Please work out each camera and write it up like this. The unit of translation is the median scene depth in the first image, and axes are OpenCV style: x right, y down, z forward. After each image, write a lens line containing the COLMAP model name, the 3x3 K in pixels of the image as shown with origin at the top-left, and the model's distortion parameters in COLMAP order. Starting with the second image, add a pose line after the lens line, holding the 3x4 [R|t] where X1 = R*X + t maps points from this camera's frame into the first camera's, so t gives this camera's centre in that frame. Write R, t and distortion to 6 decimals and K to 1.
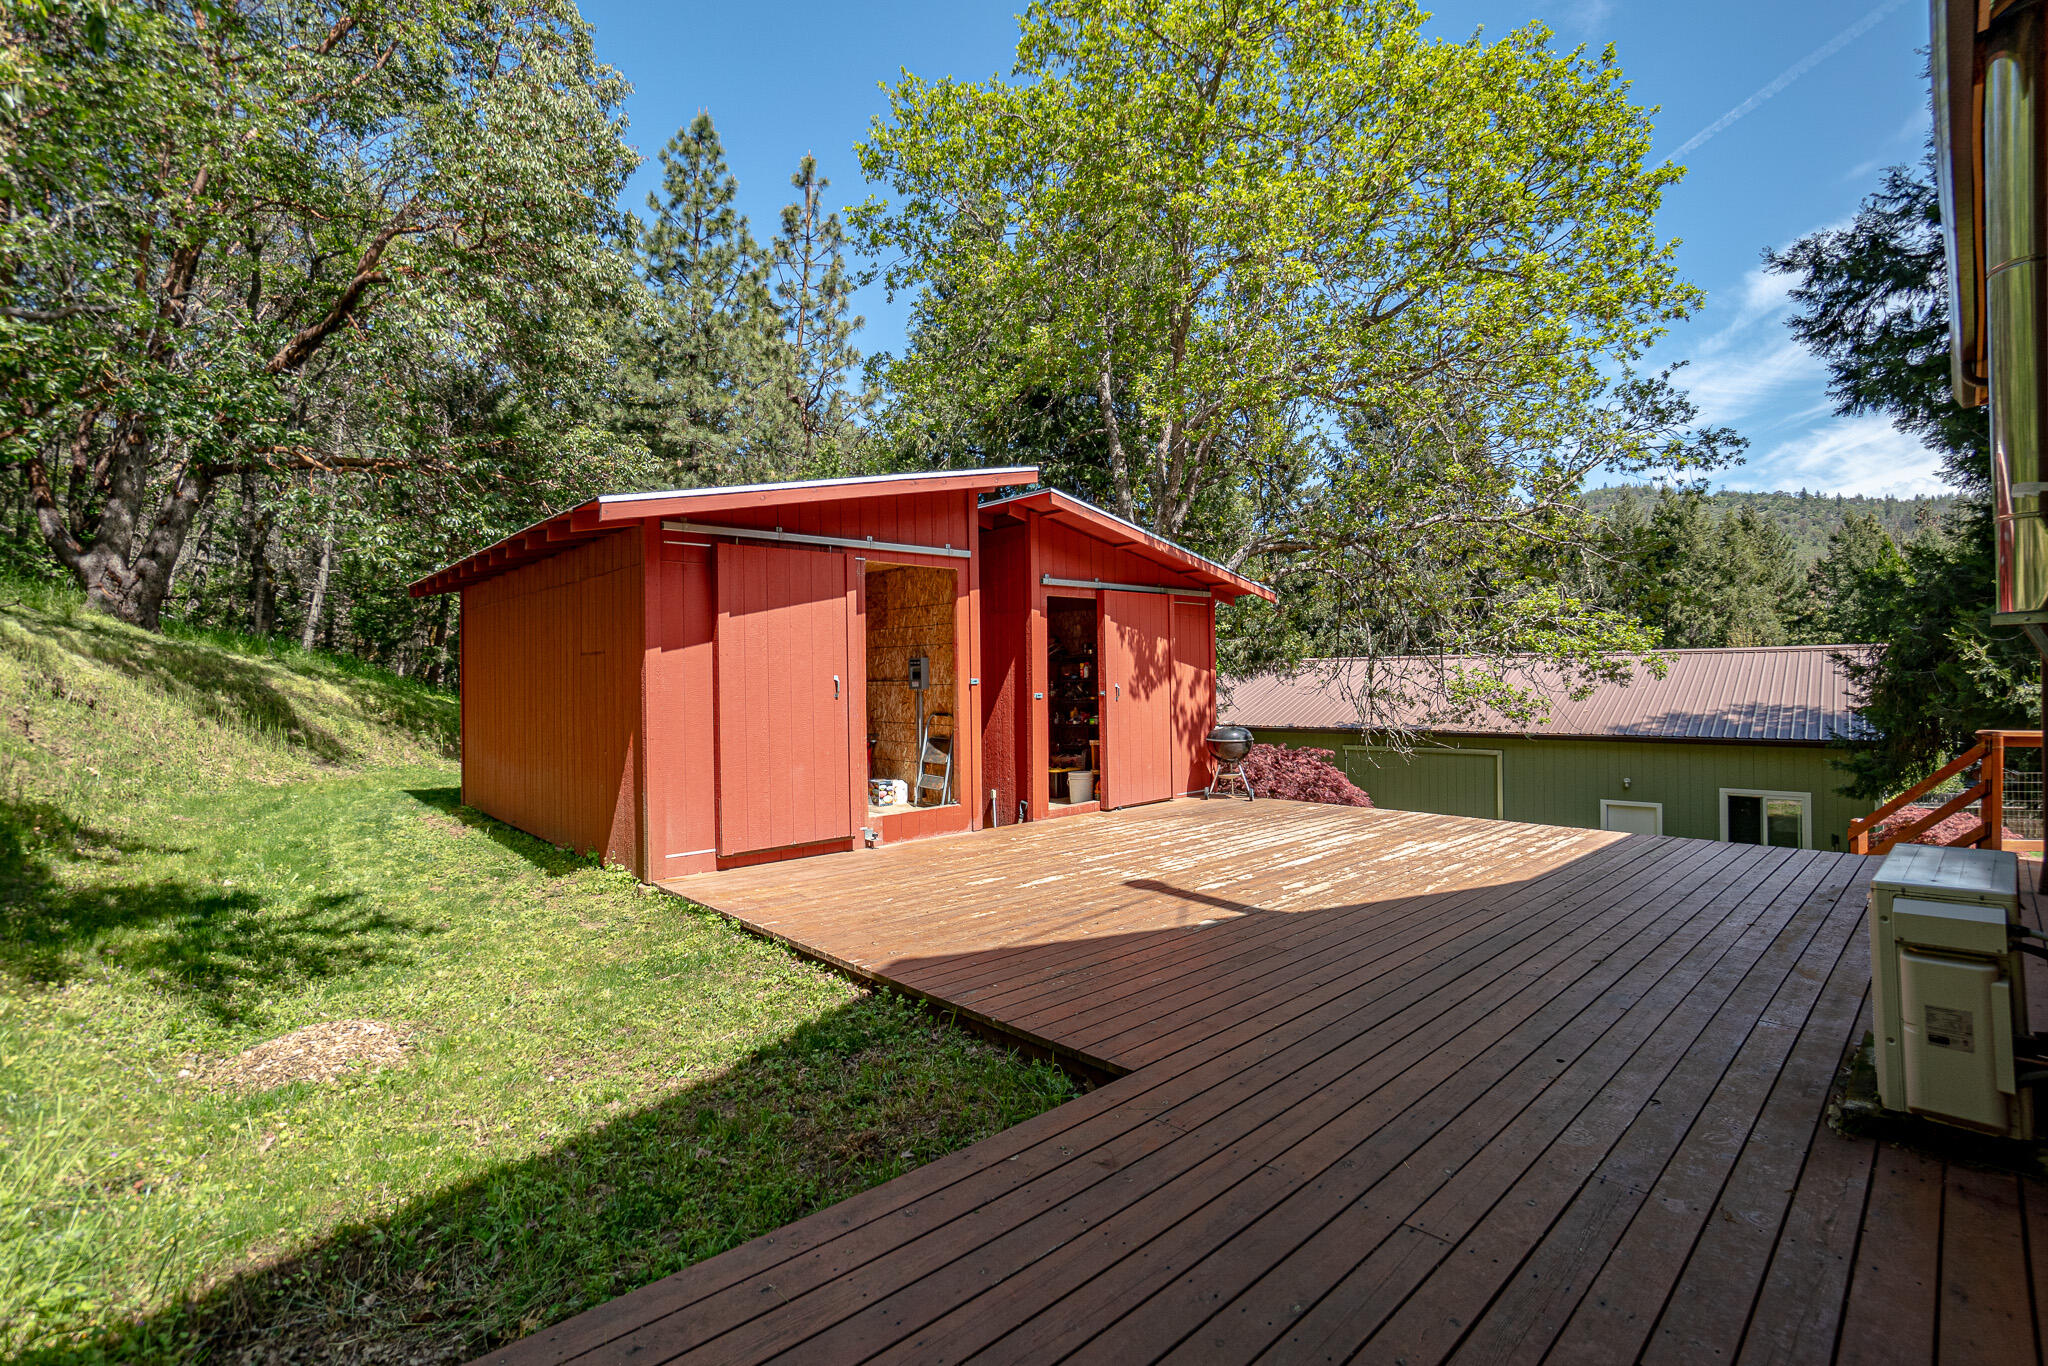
lens RADIAL K [[906.3, 0, 1025.9], [0, 906.3, 685.3], [0, 0, 1]] dist [-0.062758, 0.021215]
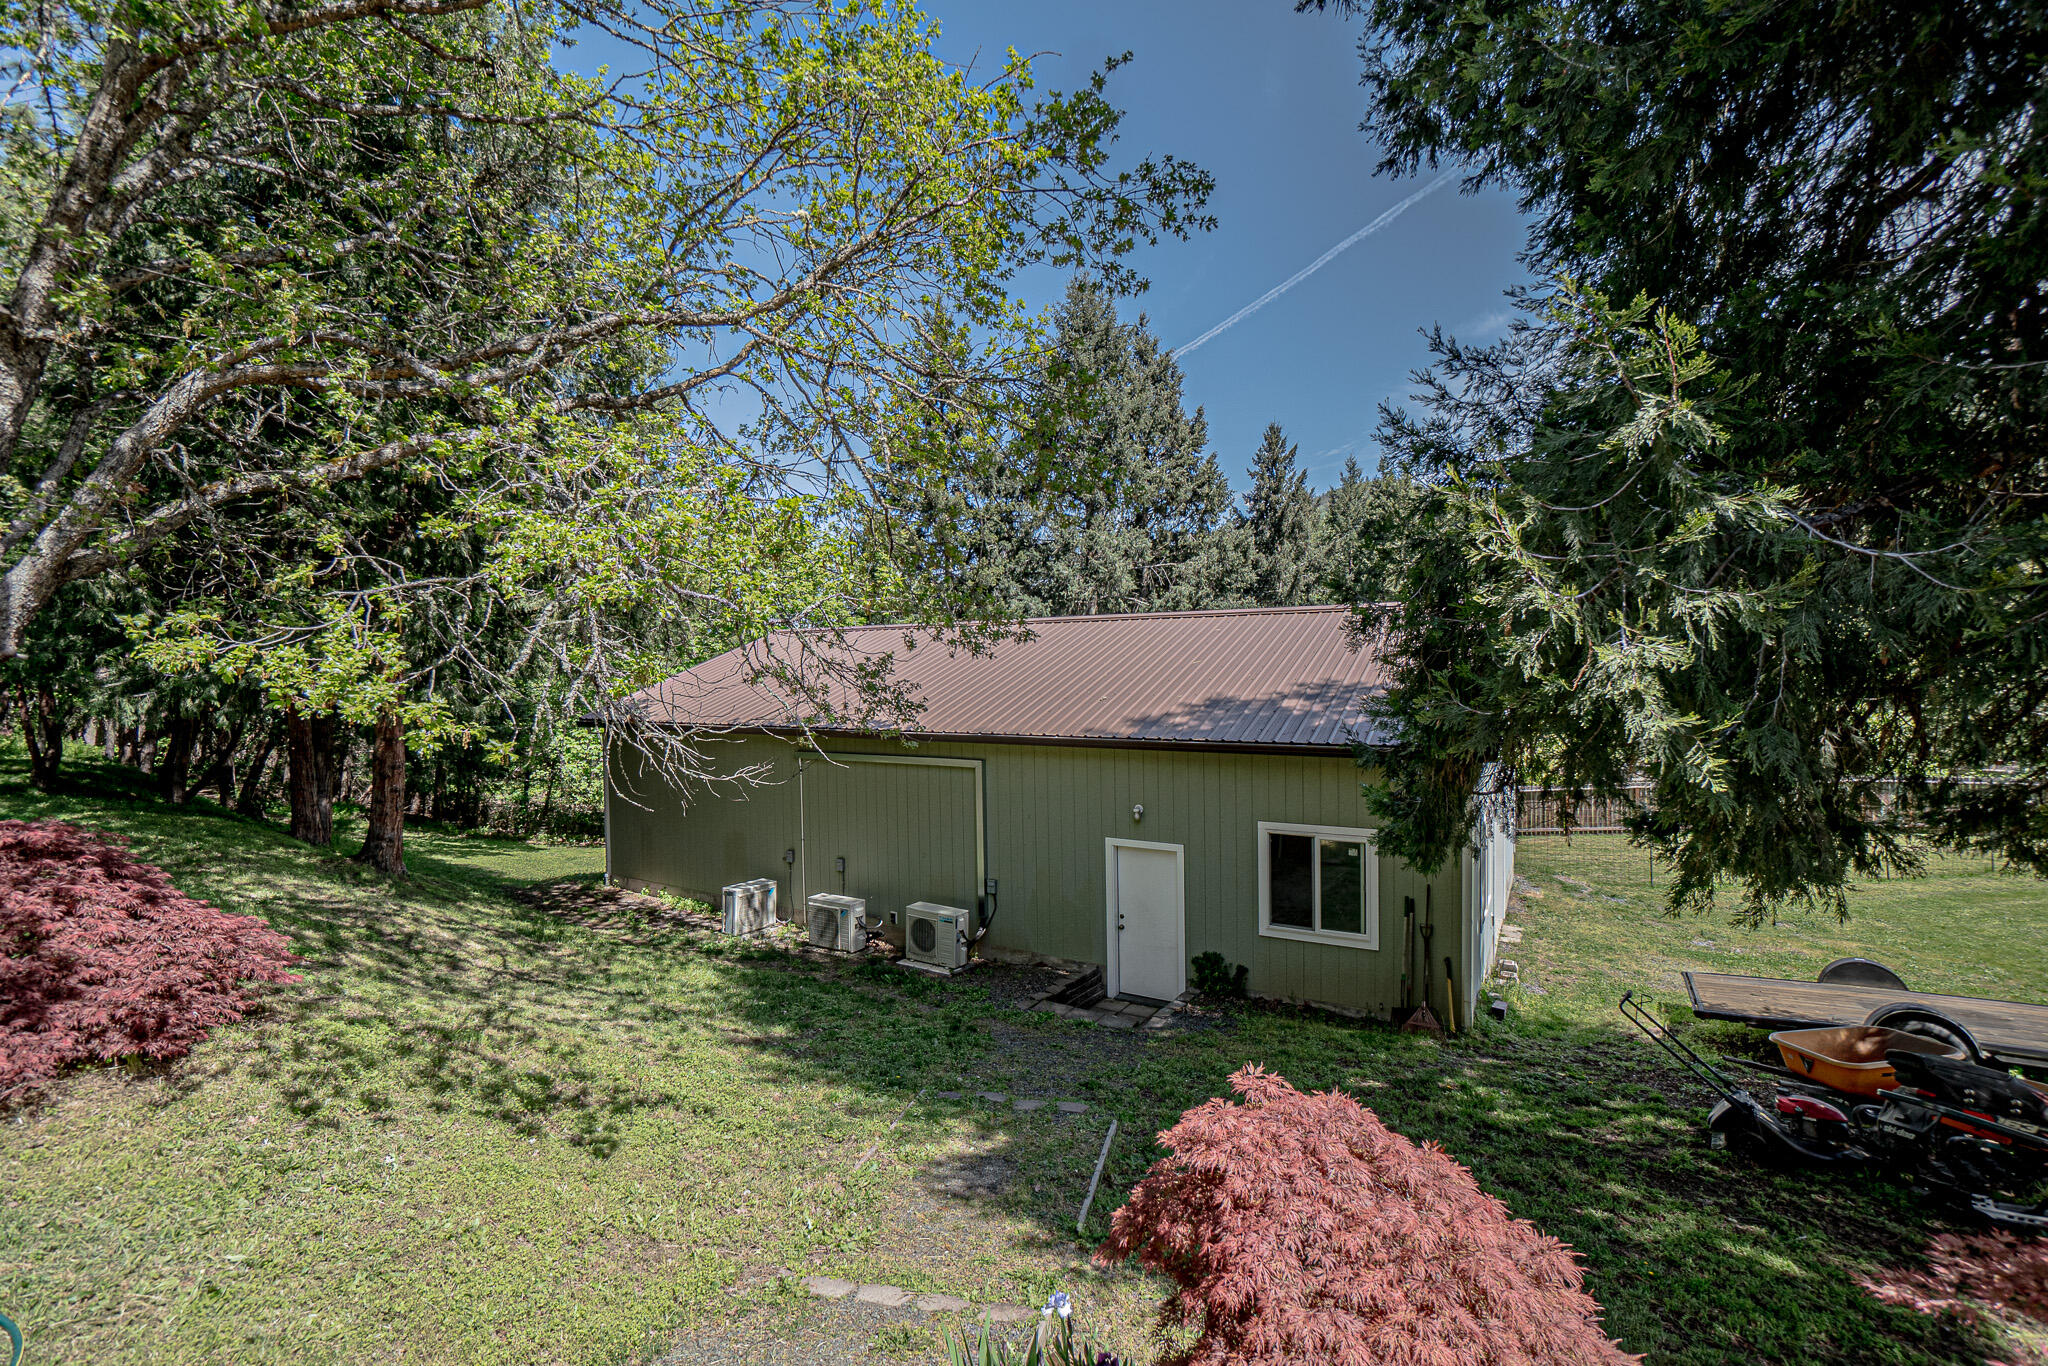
lens RADIAL K [[906.3, 0, 1023.6], [0, 906.3, 679.2], [0, 0, 1]] dist [-0.062758, 0.021215]
pose [[0.977100, -0.010996, 0.212495, 0.587232], [0.007283, 0.999807, 0.018248, 0.004616], [-0.212655, -0.016283, 0.976992, 0.490768]]
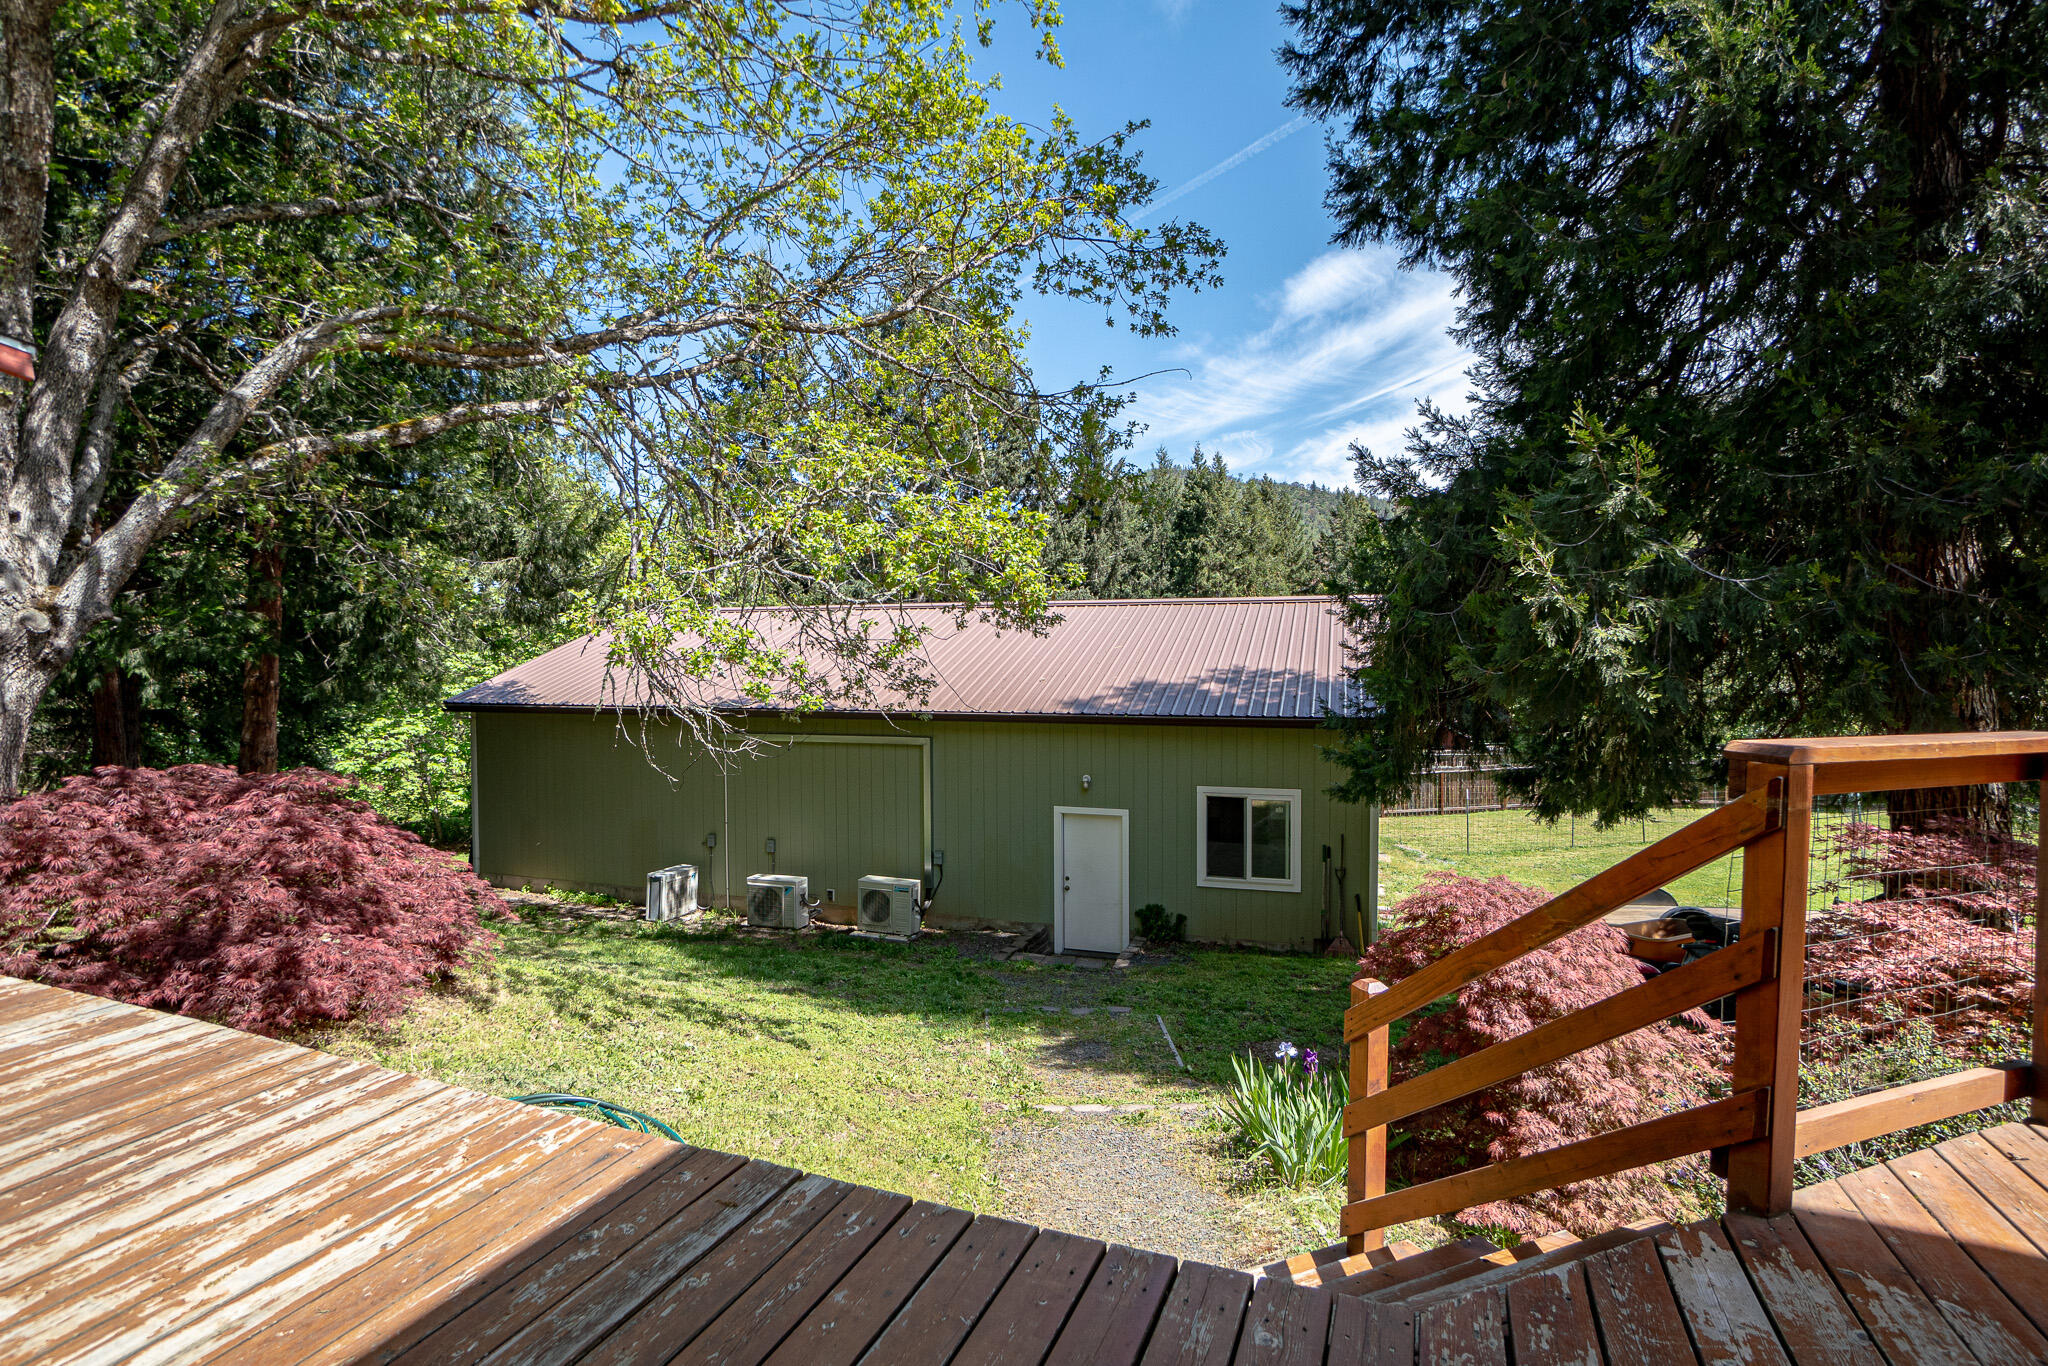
lens RADIAL K [[987.5, 0, 1021.3], [0, 987.5, 683.2], [0, 0, 1]] dist [-0.031394, 0.007137]
pose [[0.904021, -0.007800, 0.427416, 0.379649], [-0.005211, 0.999558, 0.029262, 0.013596], [-0.427455, -0.028681, 0.903581, 0.404283]]
